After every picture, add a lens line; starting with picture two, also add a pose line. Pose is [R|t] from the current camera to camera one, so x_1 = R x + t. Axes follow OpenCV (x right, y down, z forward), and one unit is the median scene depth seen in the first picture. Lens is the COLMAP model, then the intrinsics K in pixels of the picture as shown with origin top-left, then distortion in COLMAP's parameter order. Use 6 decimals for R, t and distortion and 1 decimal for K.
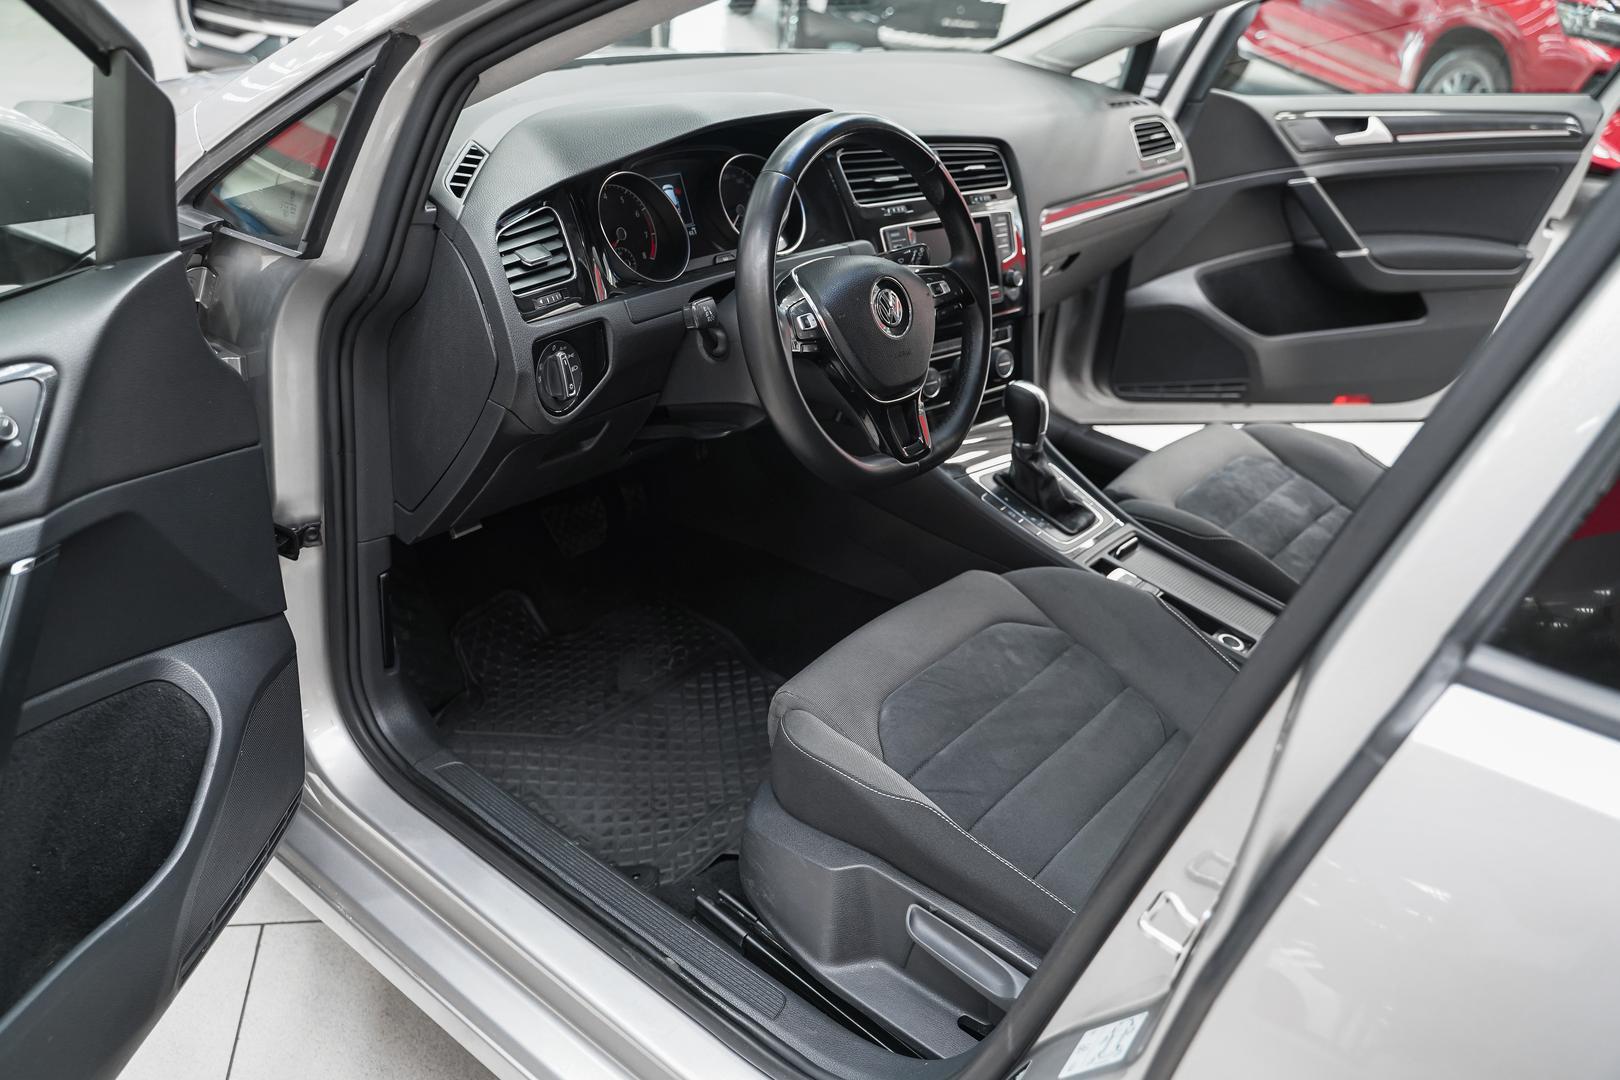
lens RADIAL K [[1302.7, 0, 810.4], [0, 1302.7, 544.8], [0, 0, 1]] dist [-0.025741, 0.020987]
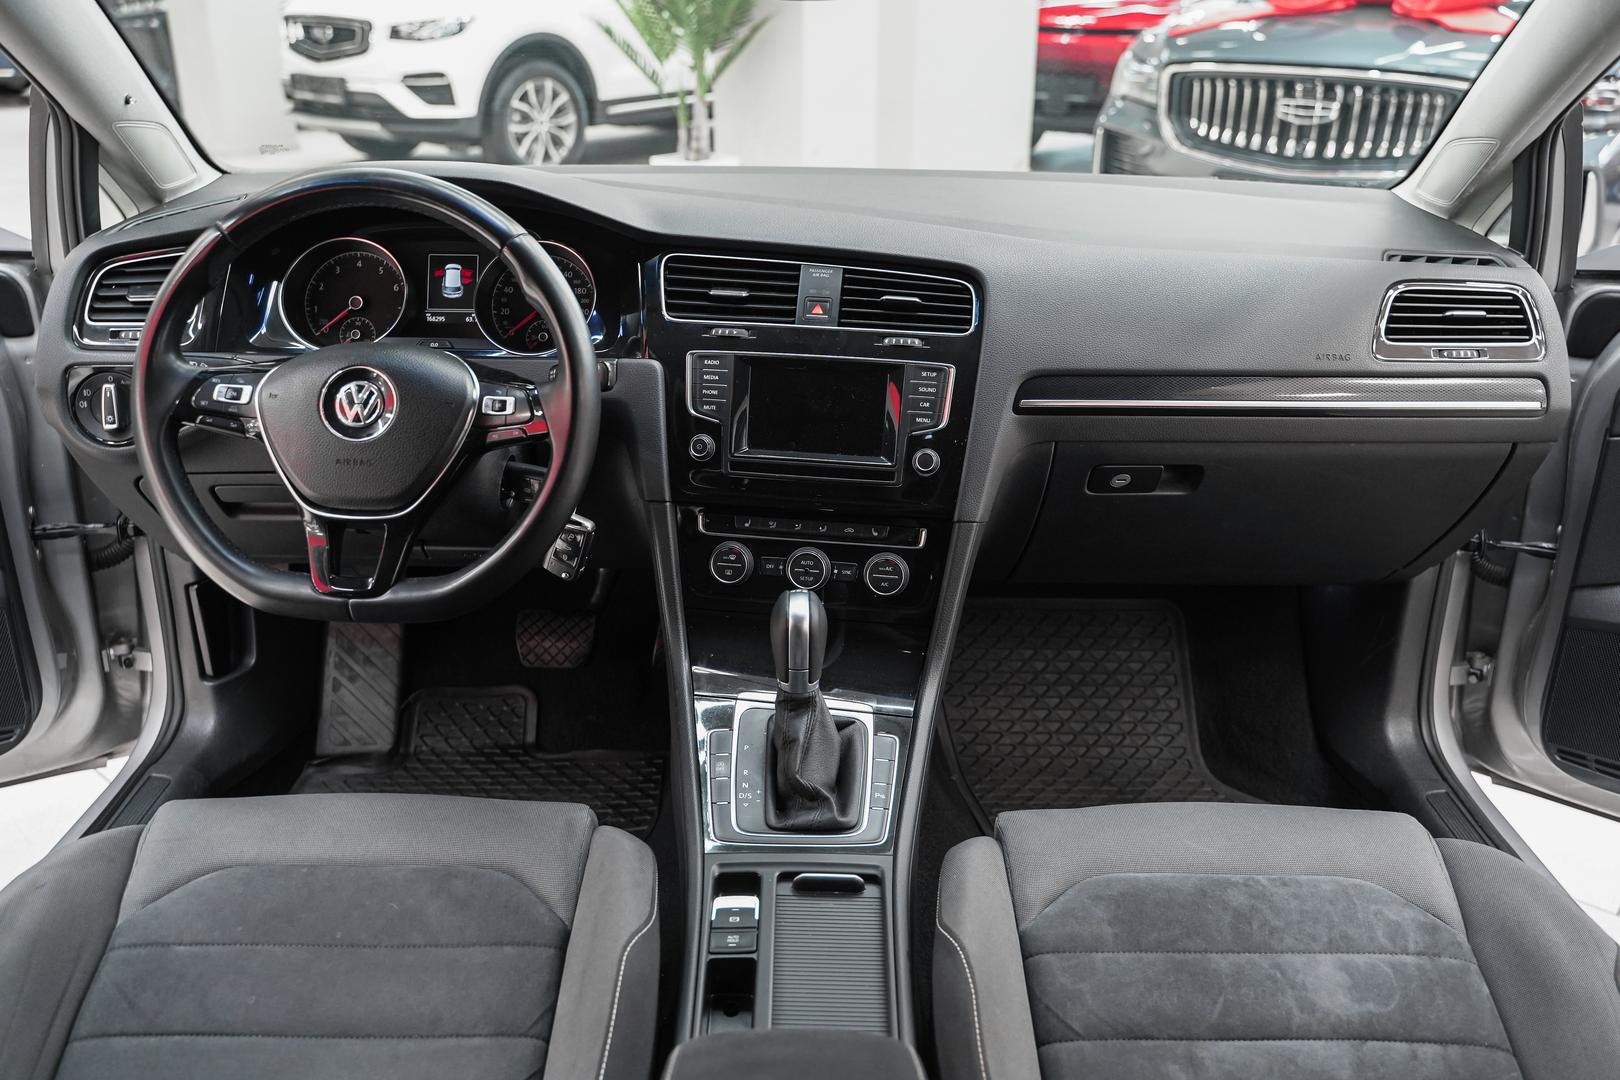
lens RADIAL K [[1302.7, 0, 813.8], [0, 1302.7, 541.5], [0, 0, 1]] dist [-0.025741, 0.020987]
pose [[0.635889, 0.217799, -0.740411, 0.634267], [-0.326080, 0.945340, -0.001967, -0.142925], [0.699512, 0.242684, 0.672152, 0.503593]]
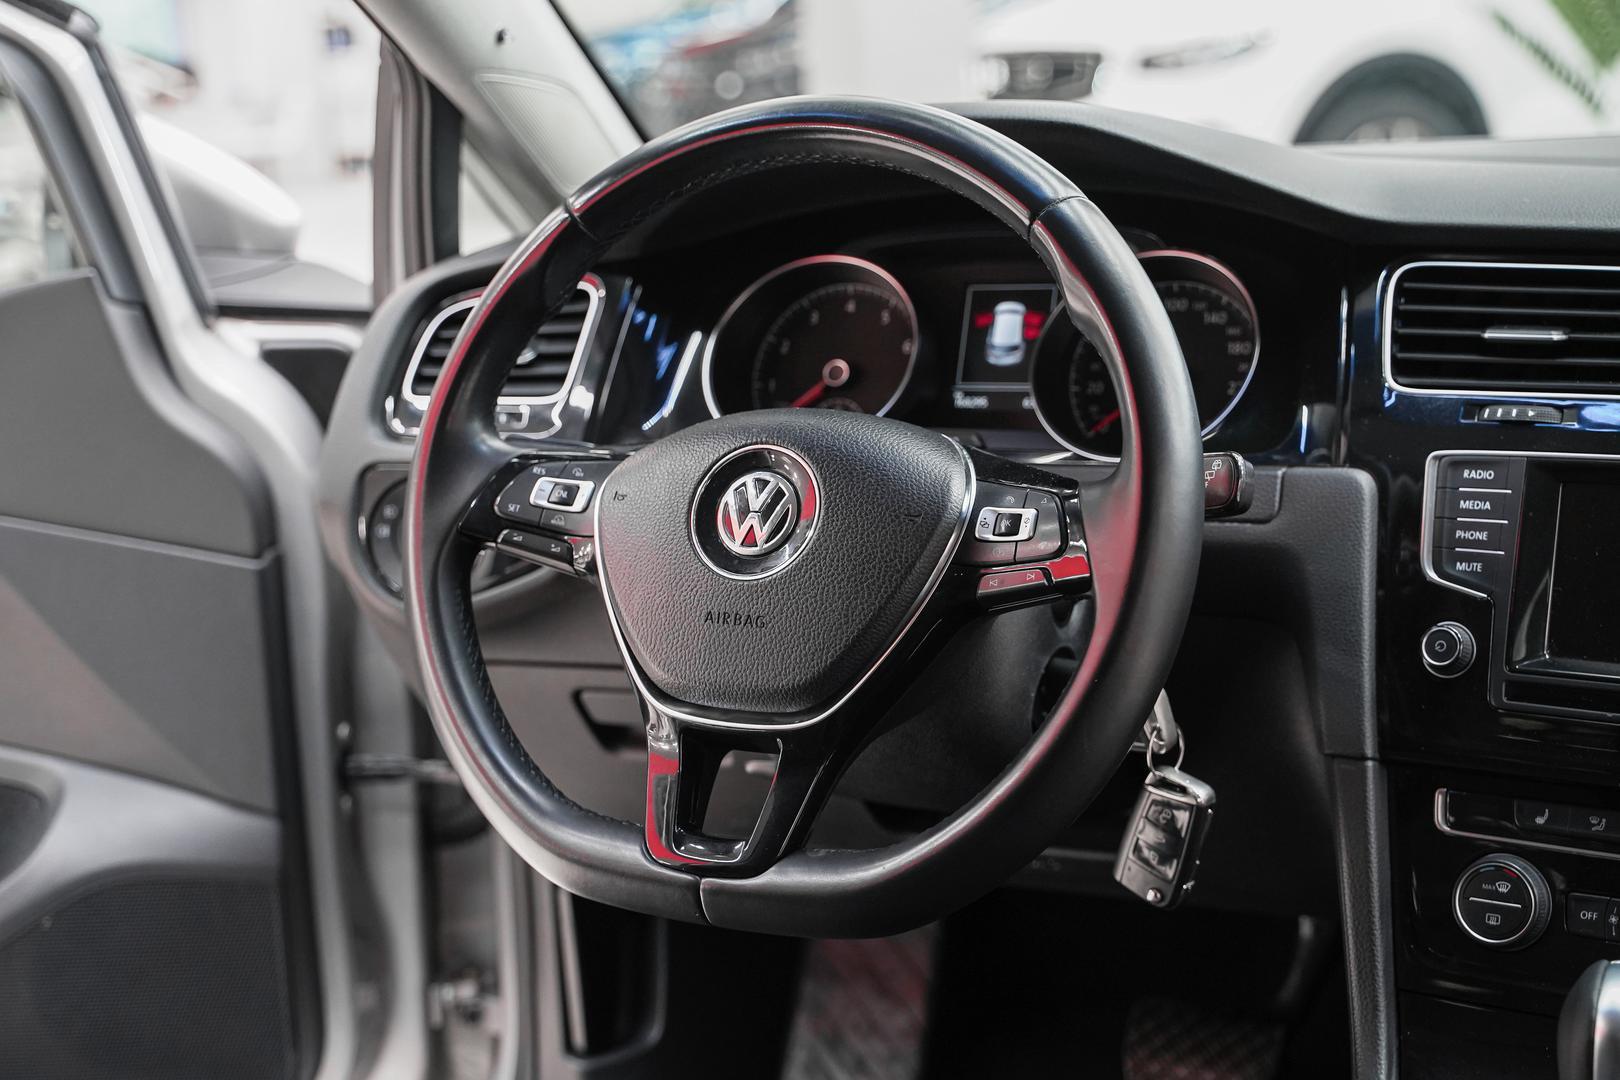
lens RADIAL K [[2348.5, 0, 785.4], [0, 2348.5, 526.2], [0, 0, 1]] dist [0.013886, 0.000000]
pose [[0.227534, 0.085473, -0.970012, 0.609504], [-0.387775, 0.921702, -0.009744, -0.129884], [0.893229, 0.378364, 0.242863, 0.610098]]
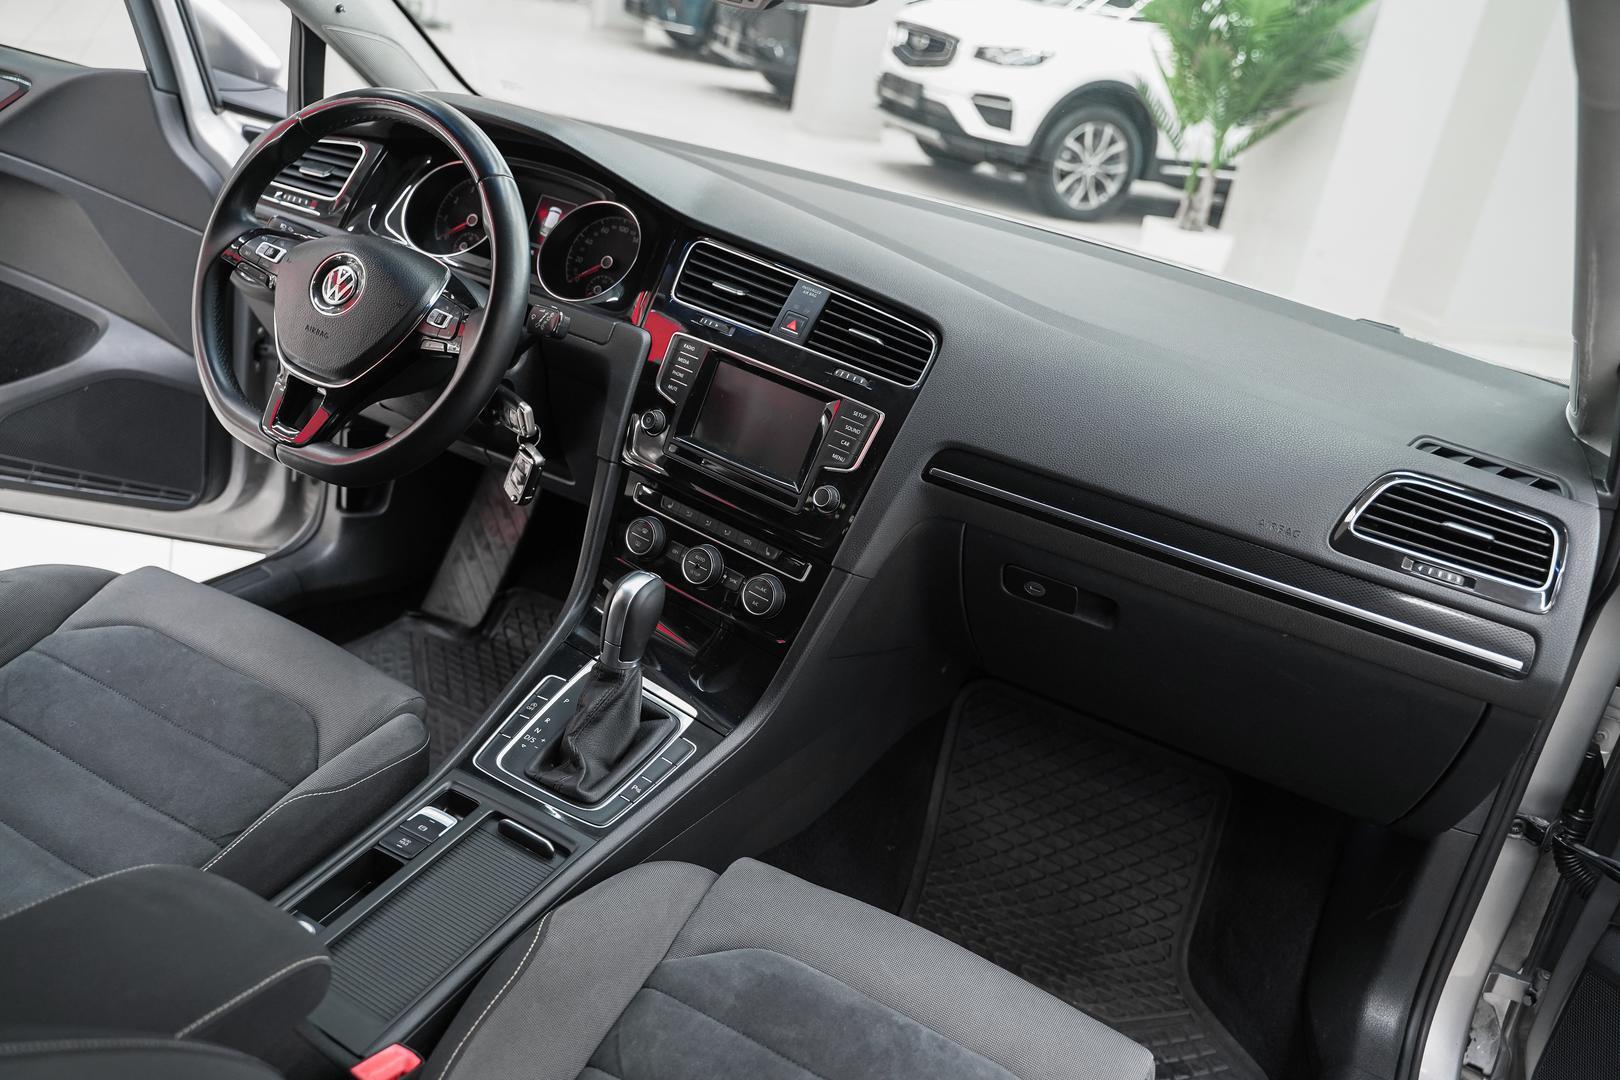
lens RADIAL K [[1302.7, 0, 808.9], [0, 1302.7, 537.6], [0, 0, 1]] dist [-0.025741, 0.020987]
pose [[0.218894, 0.336743, -0.915800, 0.775798], [-0.598097, 0.787874, 0.146748, -0.280394], [0.770951, 0.515615, 0.373866, 0.746966]]
